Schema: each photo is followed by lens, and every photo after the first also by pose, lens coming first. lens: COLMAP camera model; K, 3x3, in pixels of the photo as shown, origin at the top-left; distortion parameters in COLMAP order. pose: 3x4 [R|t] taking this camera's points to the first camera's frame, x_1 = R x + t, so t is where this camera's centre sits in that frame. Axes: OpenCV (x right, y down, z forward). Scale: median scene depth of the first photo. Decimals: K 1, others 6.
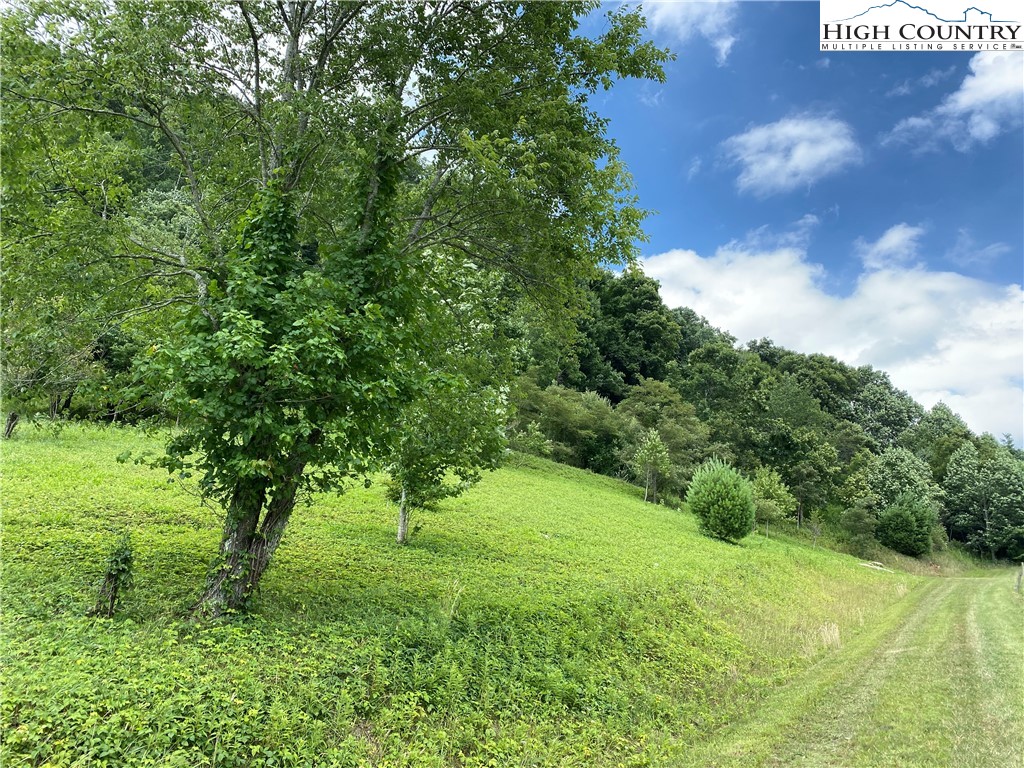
lens RADIAL K [[793.8, 0, 512.2], [0, 793.8, 379.5], [0, 0, 1]] dist [0.053447, -0.060747]
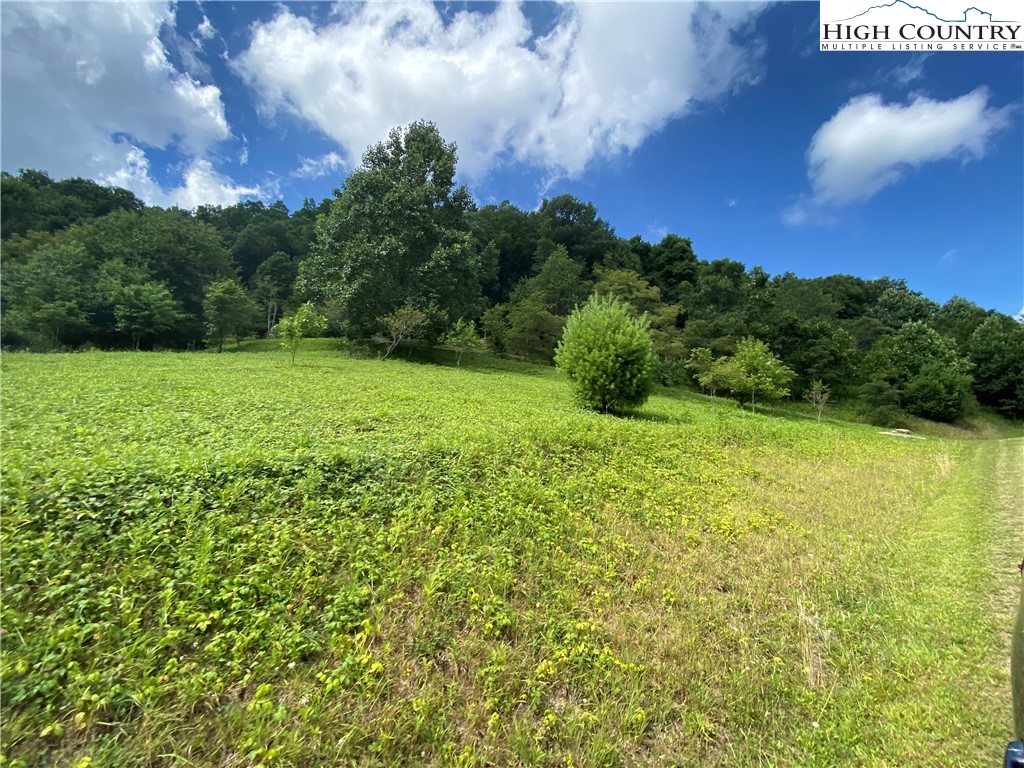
lens RADIAL K [[411.7, 0, 511.3], [0, 411.7, 382.0], [0, 0, 1]] dist [-0.017471, -0.000931]
pose [[0.935073, -0.112018, -0.336290, 0.371204], [0.130599, 0.990883, 0.033076, 0.187309], [0.329519, -0.074848, 0.941178, 0.782622]]
